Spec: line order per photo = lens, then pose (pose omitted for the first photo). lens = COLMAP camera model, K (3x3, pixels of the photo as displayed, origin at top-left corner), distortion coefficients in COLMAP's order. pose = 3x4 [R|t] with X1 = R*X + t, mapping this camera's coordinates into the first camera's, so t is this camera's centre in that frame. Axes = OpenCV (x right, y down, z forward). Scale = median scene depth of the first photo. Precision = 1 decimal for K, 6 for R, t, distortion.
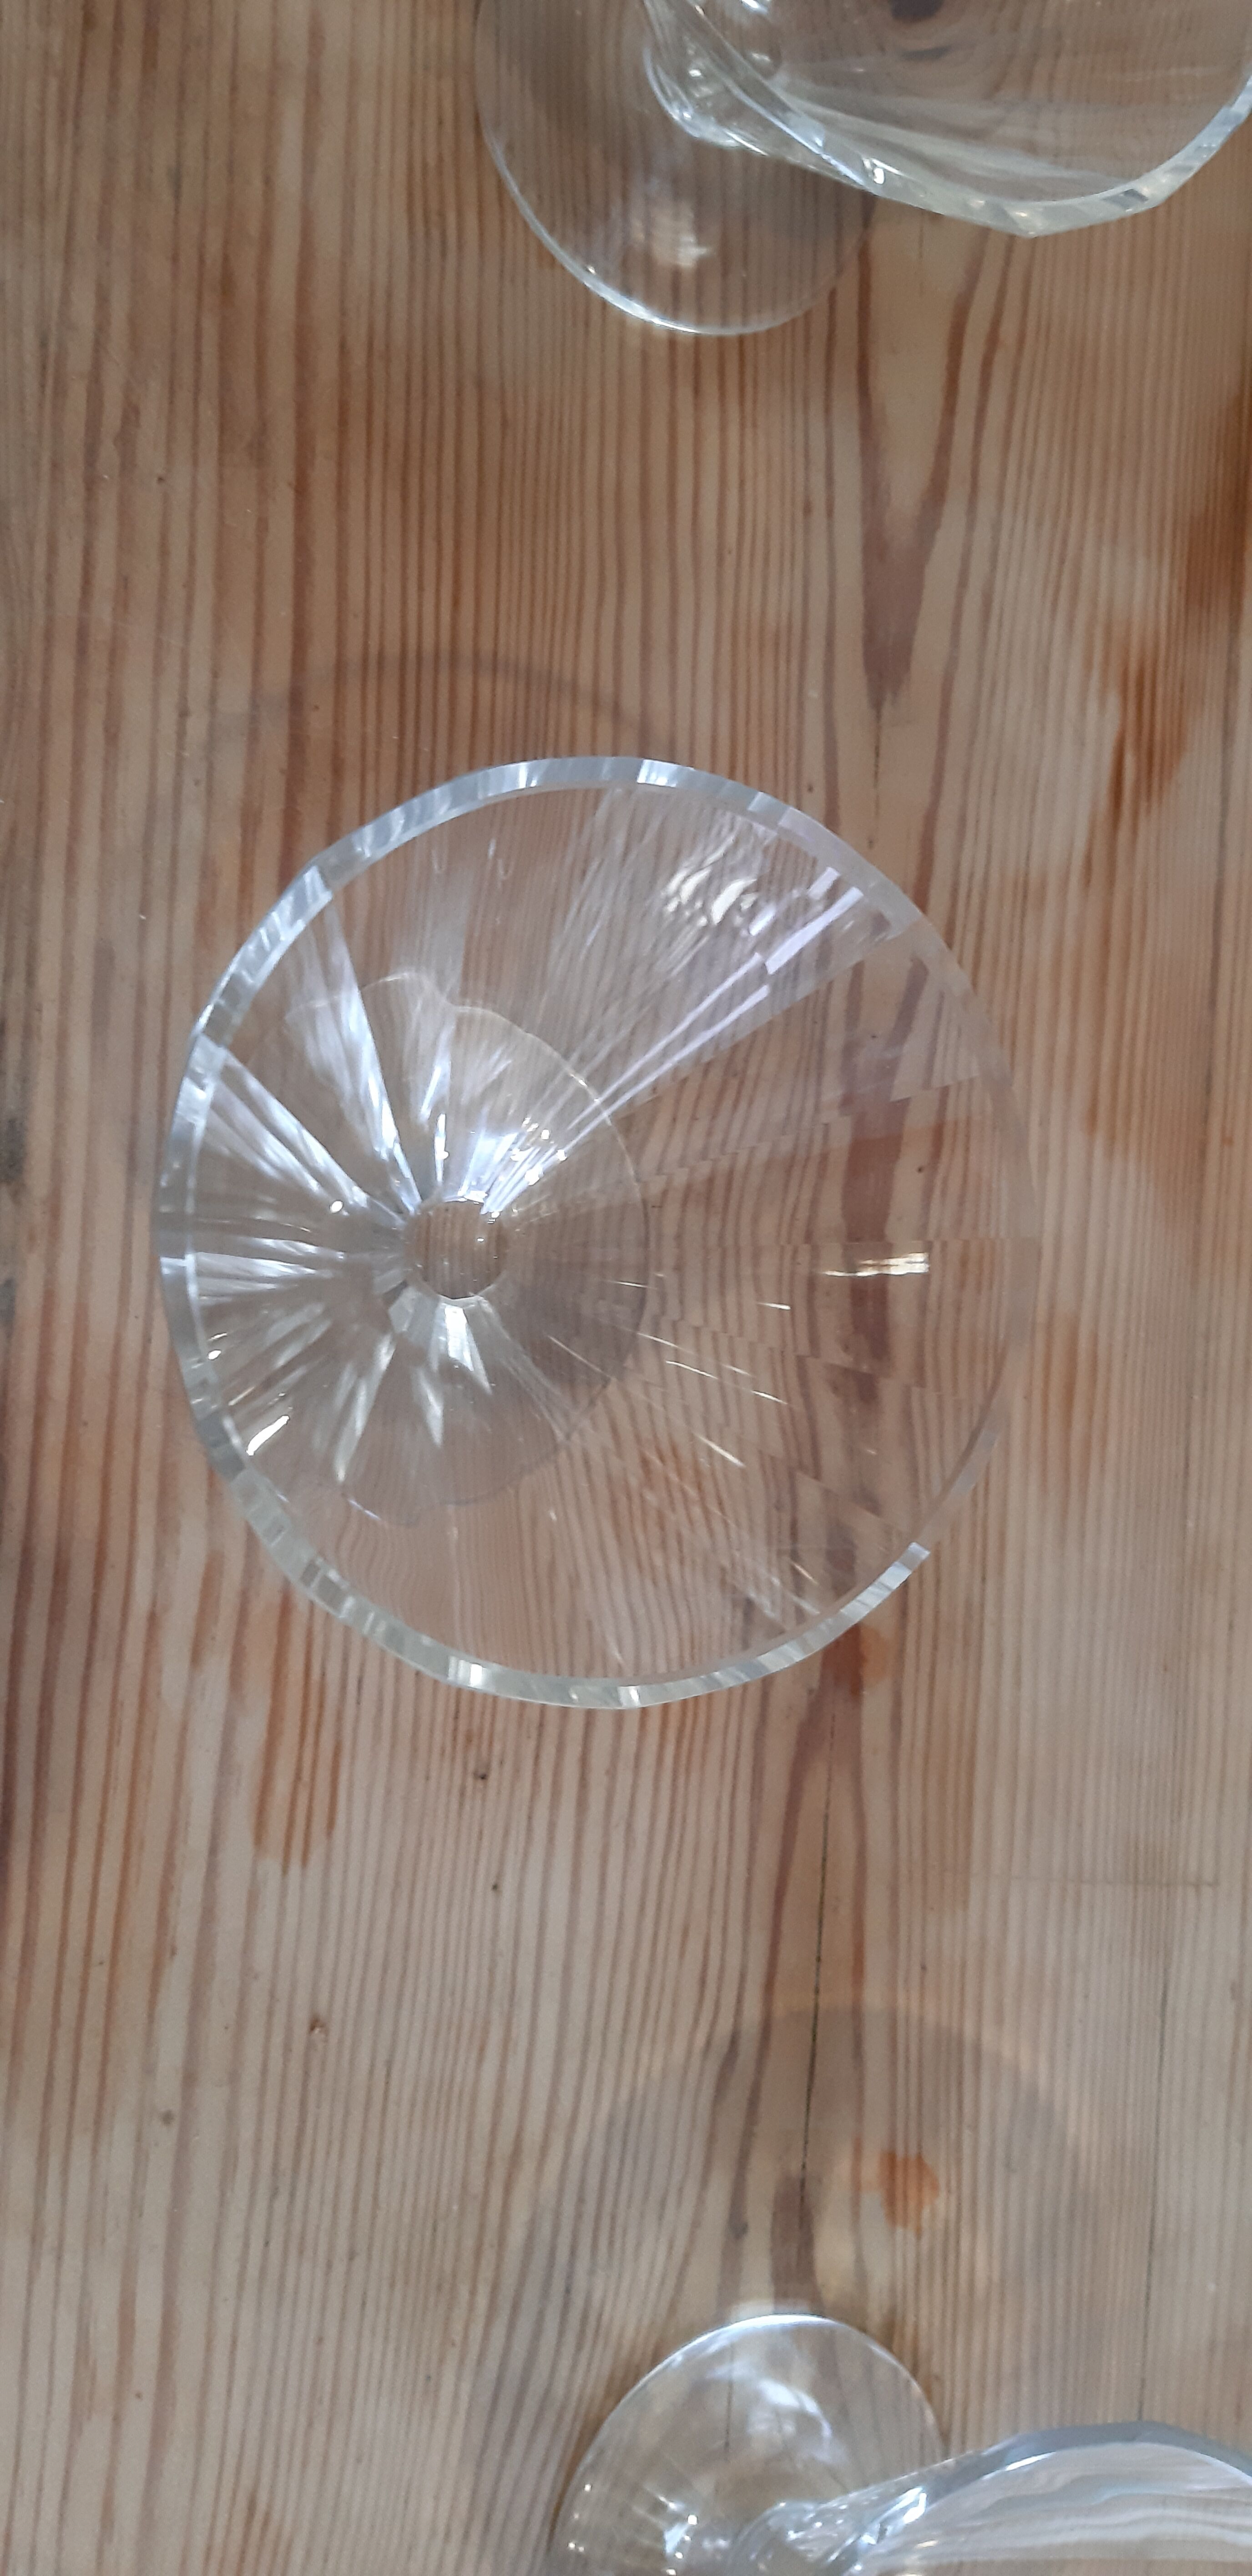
lens RADIAL K [[2074.9, 0, 636.8], [0, 2074.9, 1271.3], [0, 0, 1]] dist [0.070161, -0.164600]
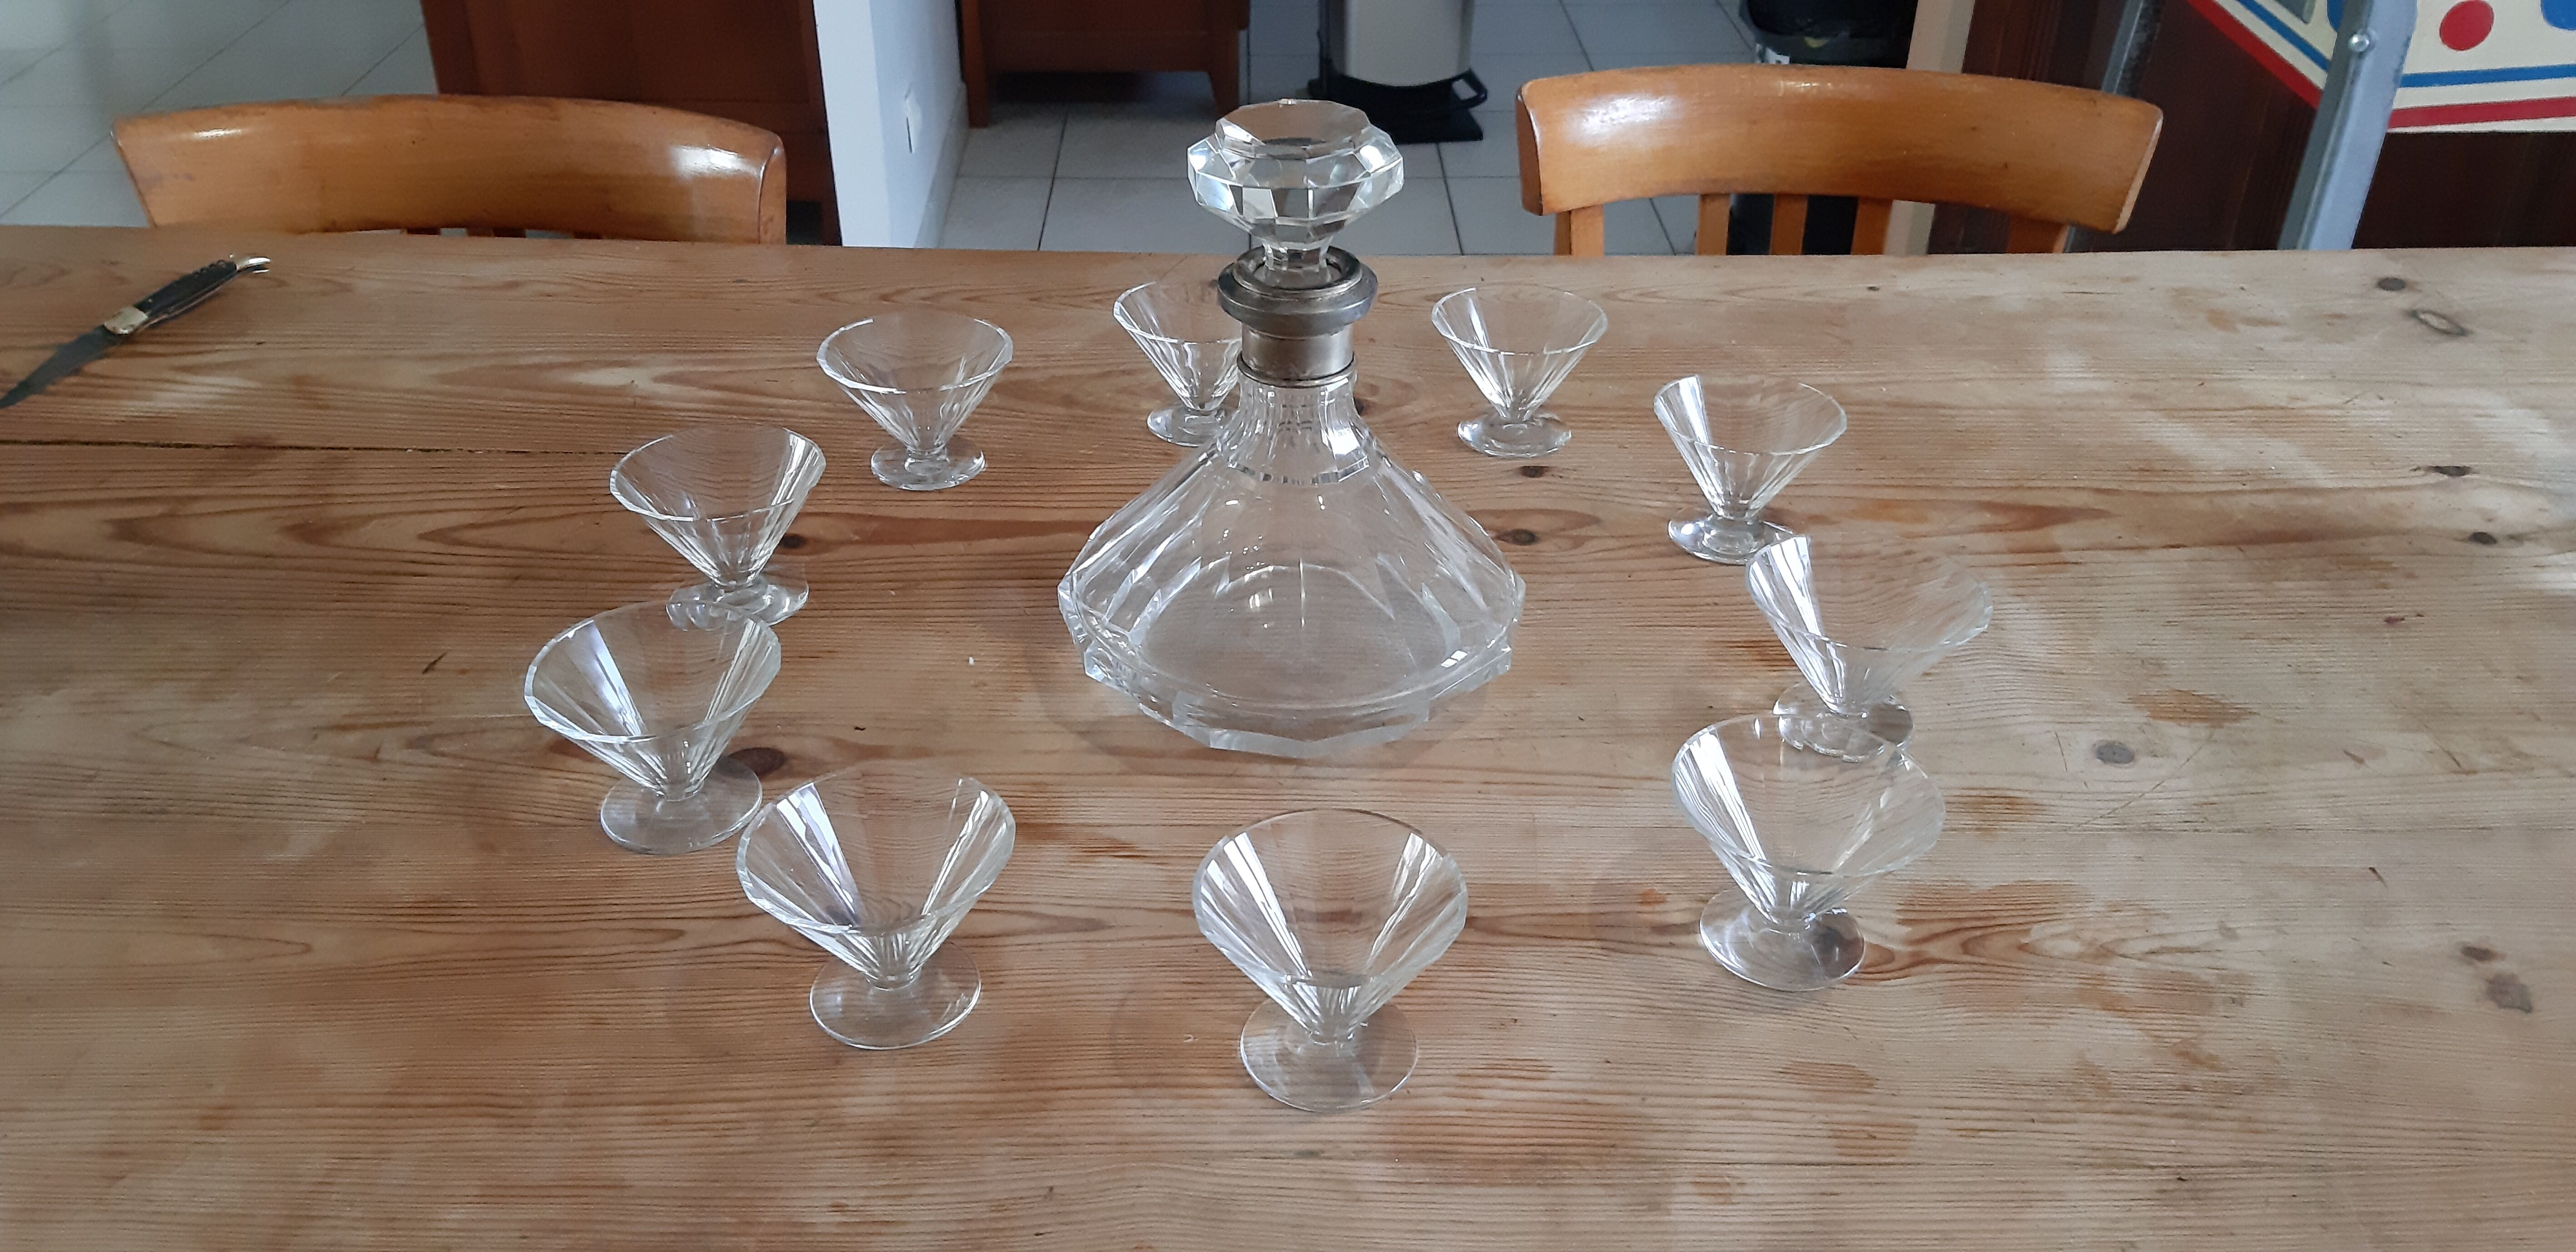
lens RADIAL K [[2074.9, 0, 1273.3], [0, 2074.9, 562.1], [0, 0, 1]] dist [0.070161, -0.164600]
pose [[-0.058422, -0.814449, 0.577287, -1.158296], [0.997781, -0.029133, 0.059875, -0.226218], [-0.031947, 0.579504, 0.814343, -1.597054]]
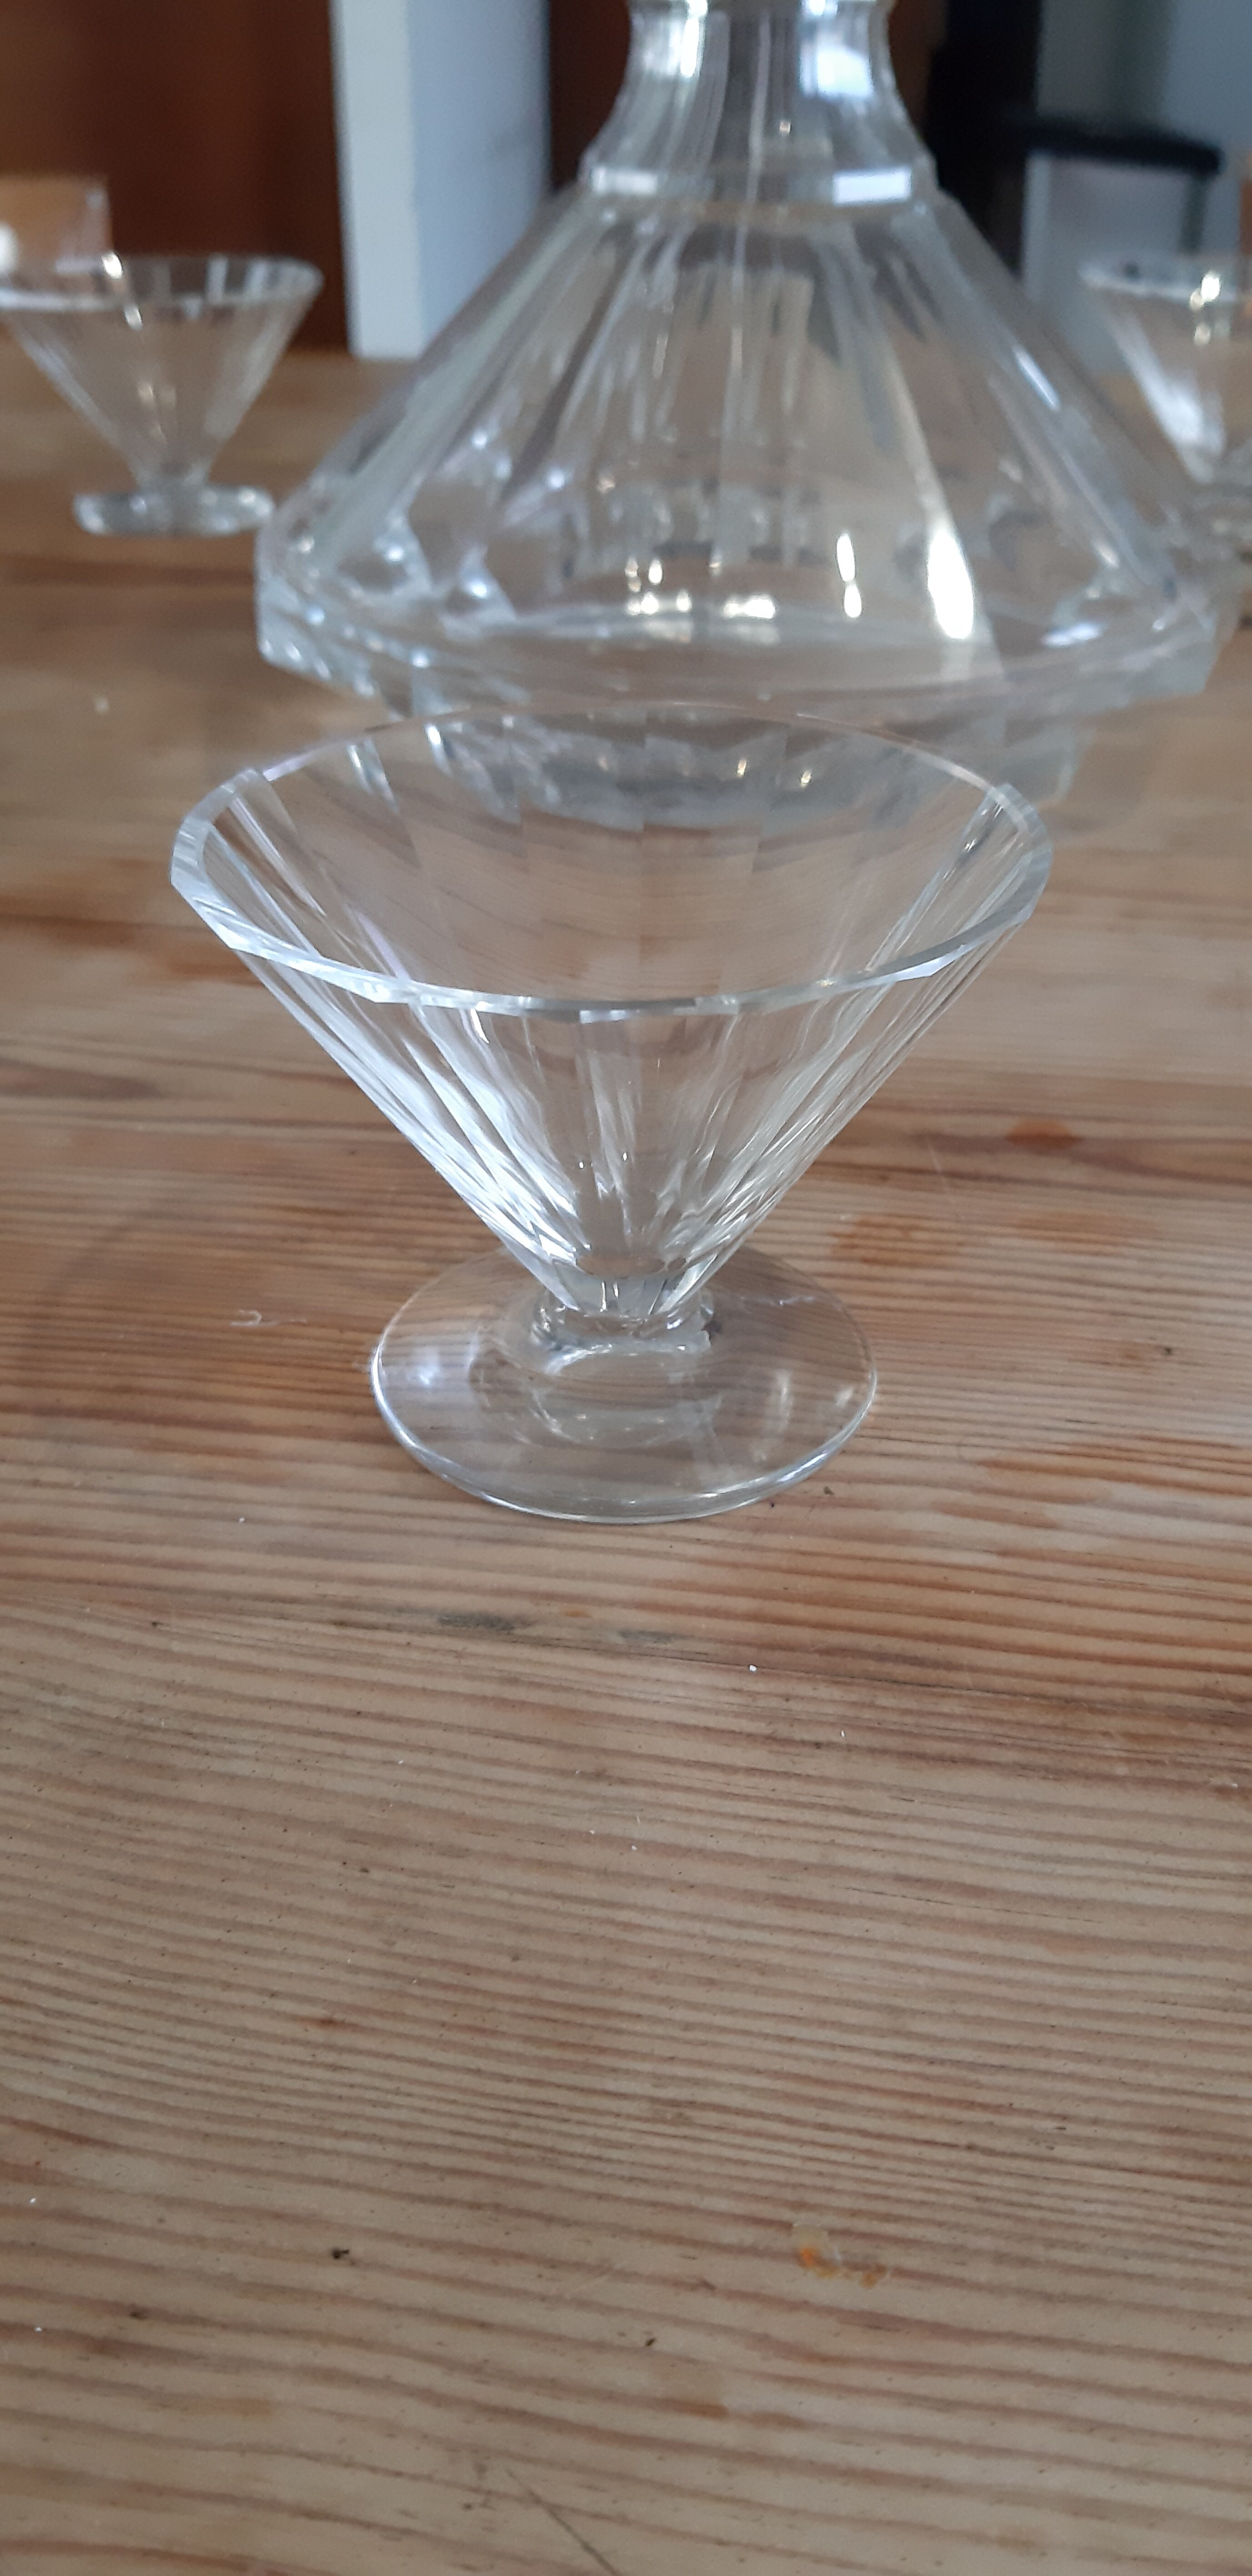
lens RADIAL K [[2074.9, 0, 629.7], [0, 2074.9, 1308.9], [0, 0, 1]] dist [0.070161, -0.164600]
pose [[0.072077, -0.836847, 0.542671, -0.606624], [0.996855, 0.042473, -0.066904, 0.055824], [0.032940, 0.545786, 0.837277, 0.166296]]
